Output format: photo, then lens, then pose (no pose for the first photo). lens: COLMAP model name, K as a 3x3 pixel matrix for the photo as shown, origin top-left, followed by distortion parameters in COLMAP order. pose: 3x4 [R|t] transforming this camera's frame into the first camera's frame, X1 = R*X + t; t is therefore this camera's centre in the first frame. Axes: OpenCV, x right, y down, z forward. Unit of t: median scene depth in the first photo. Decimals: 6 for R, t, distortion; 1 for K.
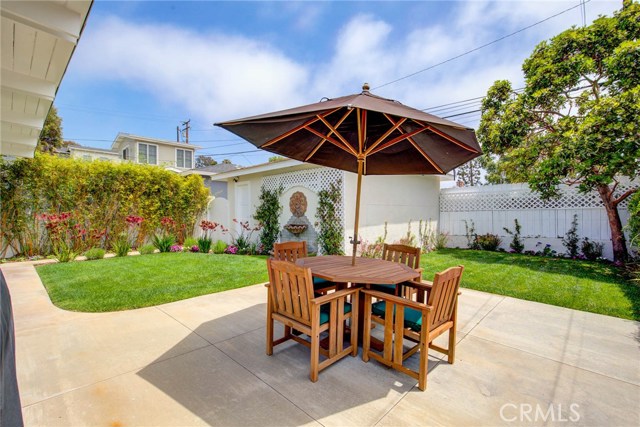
lens RADIAL K [[291.8, 0, 319.6], [0, 291.8, 213.6], [0, 0, 1]] dist [-0.009702, 0.000303]
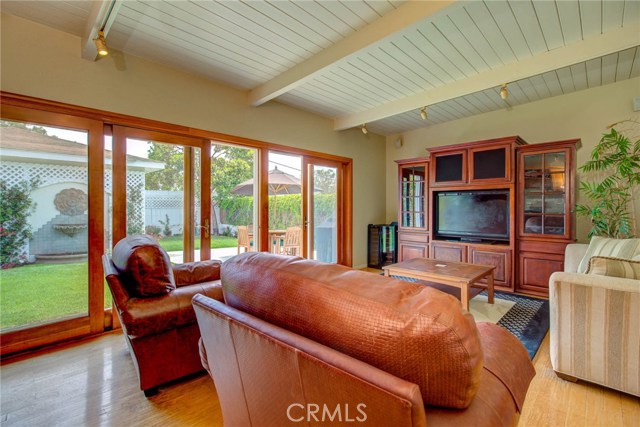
lens RADIAL K [[291.8, 0, 319.5], [0, 291.8, 211.7], [0, 0, 1]] dist [-0.009702, 0.000303]
pose [[0.014801, -0.008054, 0.999858, -0.875487], [-0.000727, 0.999967, 0.008065, -0.008513], [-0.999890, -0.000846, 0.014795, 0.185658]]
